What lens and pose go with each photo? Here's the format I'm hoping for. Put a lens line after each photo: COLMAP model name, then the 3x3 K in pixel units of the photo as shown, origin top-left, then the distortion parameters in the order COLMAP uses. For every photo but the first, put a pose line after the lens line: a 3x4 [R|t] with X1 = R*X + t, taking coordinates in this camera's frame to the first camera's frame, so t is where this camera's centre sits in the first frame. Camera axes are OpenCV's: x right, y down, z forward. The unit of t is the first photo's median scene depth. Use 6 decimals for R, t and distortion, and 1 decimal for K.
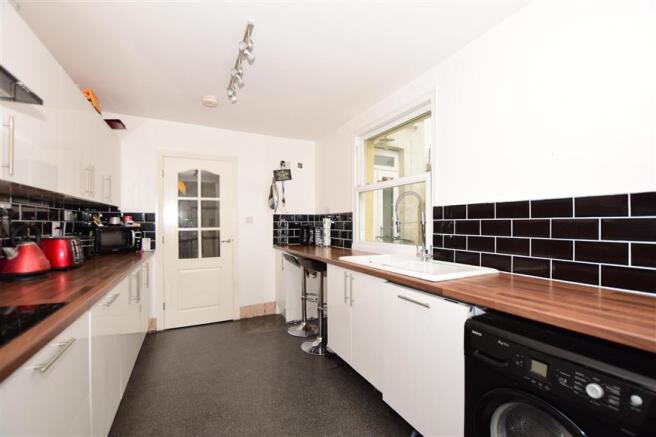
lens RADIAL K [[293.8, 0, 328.4], [0, 293.8, 225.1], [0, 0, 1]] dist [-0.022981, -0.000061]
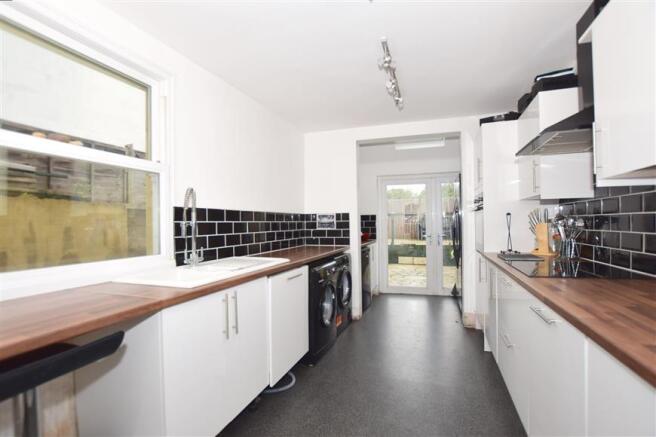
lens RADIAL K [[313.7, 0, 328.0], [0, 313.7, 218.5], [0, 0, 1]] dist [-0.000515, -0.000061]
pose [[-0.715148, 0.021373, 0.698646, -0.758055], [0.015498, 0.999772, -0.014721, -0.005125], [-0.698801, 0.000300, -0.715316, 1.628569]]
